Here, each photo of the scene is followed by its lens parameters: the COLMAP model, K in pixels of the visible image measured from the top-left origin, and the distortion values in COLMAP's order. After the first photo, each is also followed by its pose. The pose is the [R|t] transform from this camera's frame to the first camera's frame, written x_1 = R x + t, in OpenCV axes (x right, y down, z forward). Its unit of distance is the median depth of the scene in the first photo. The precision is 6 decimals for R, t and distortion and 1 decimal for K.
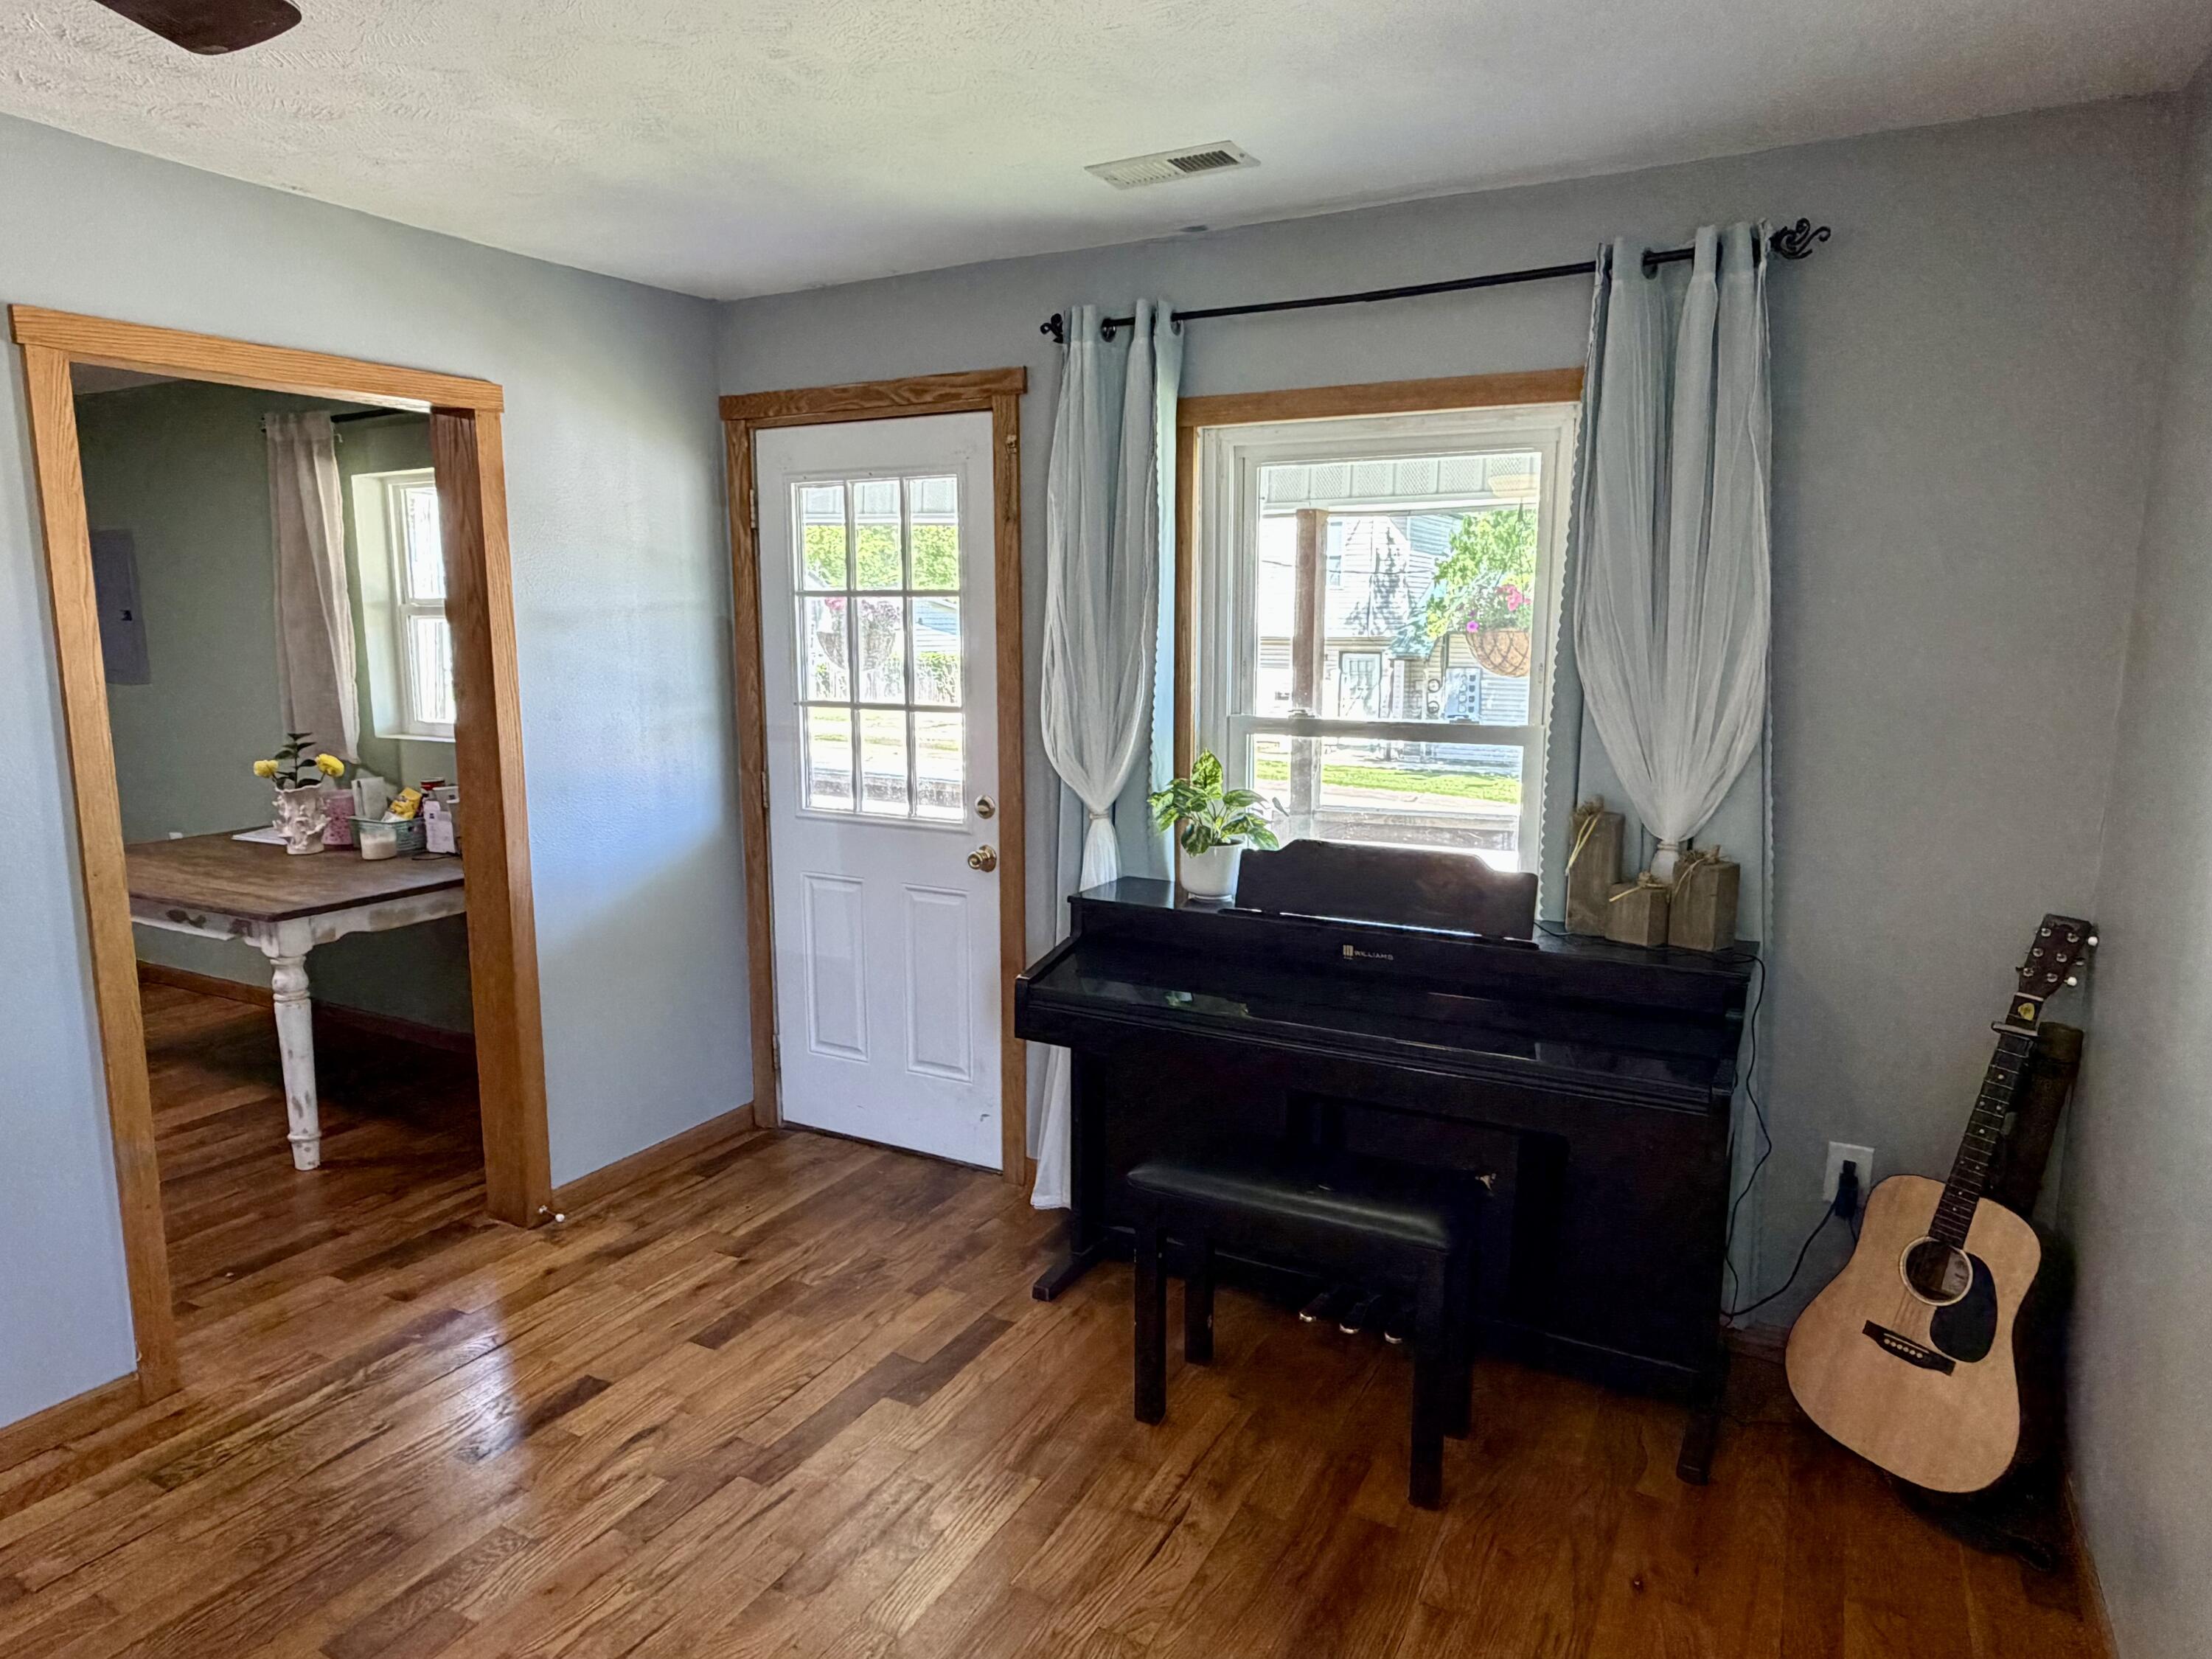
lens RADIAL K [[1357.2, 0, 1101.5], [0, 1357.2, 827.7], [0, 0, 1]] dist [0.002989, 0.001136]
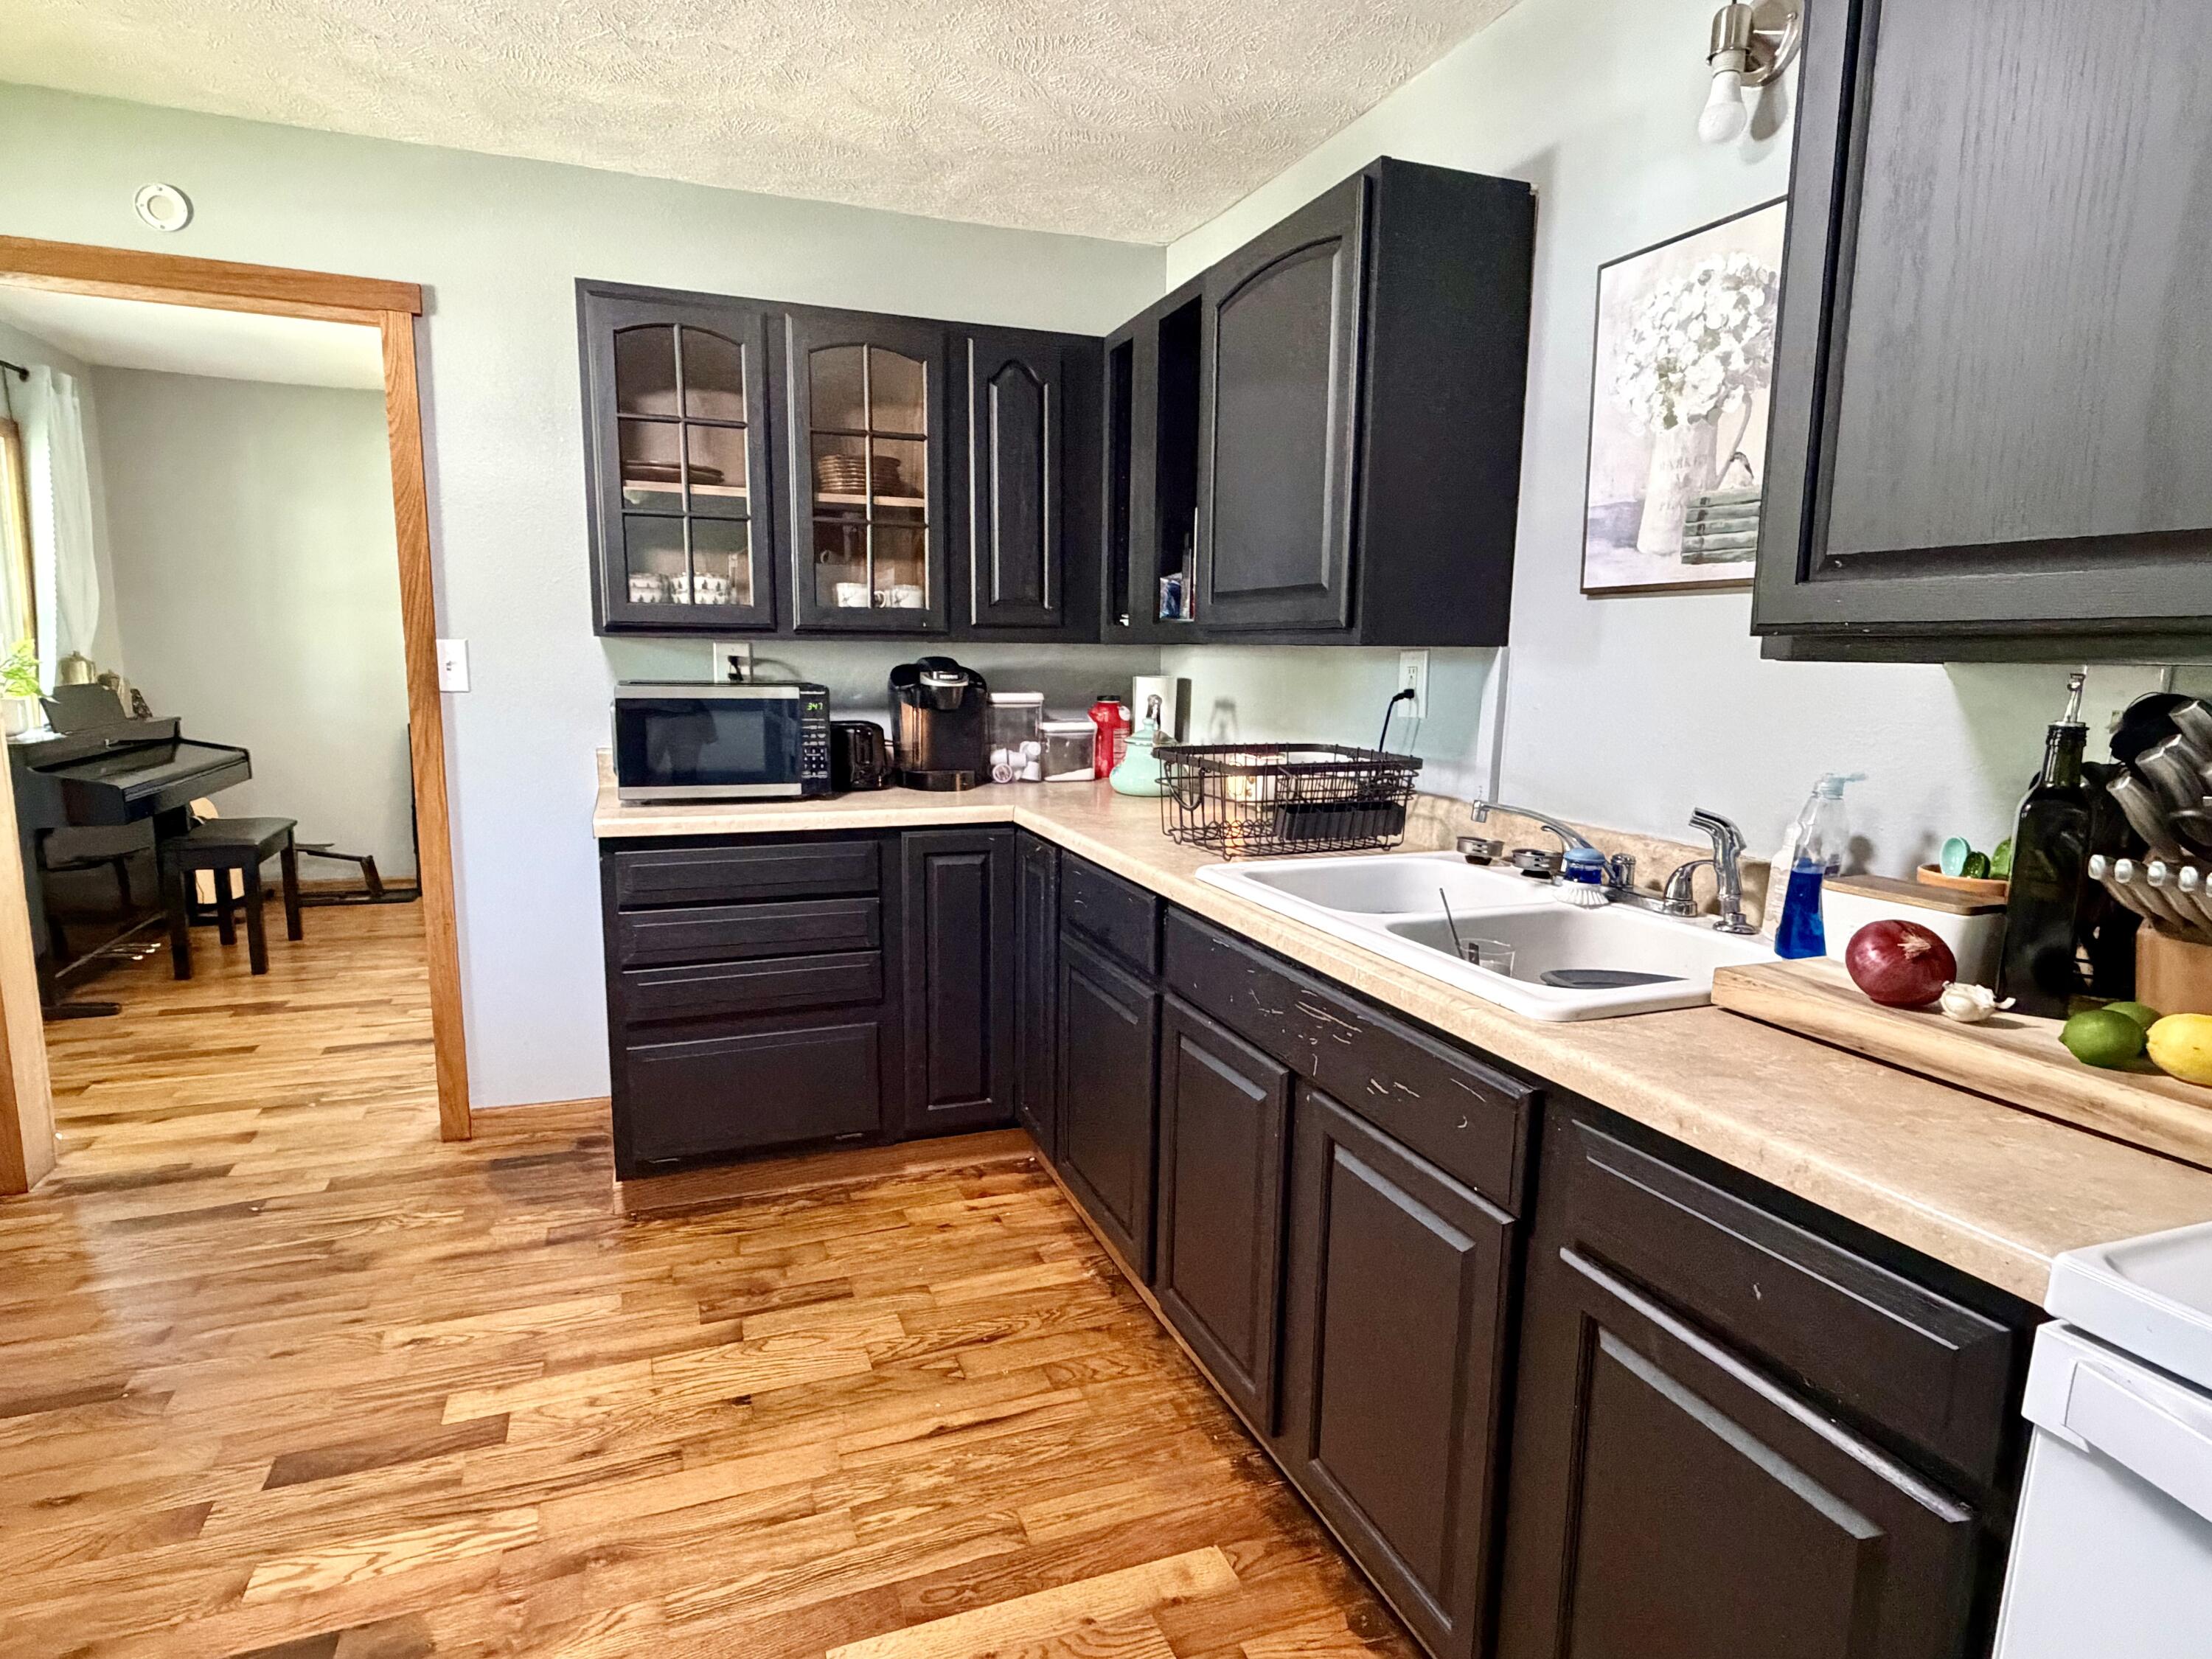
lens RADIAL K [[1196.5, 0, 1099.1], [0, 1196.5, 830.4], [0, 0, 1]] dist [0.002811, -0.000736]
pose [[-0.761446, -0.118987, 0.637214, -1.531081], [0.071603, 0.961555, 0.265113, -0.102833], [-0.644261, 0.247495, -0.723653, 1.113295]]
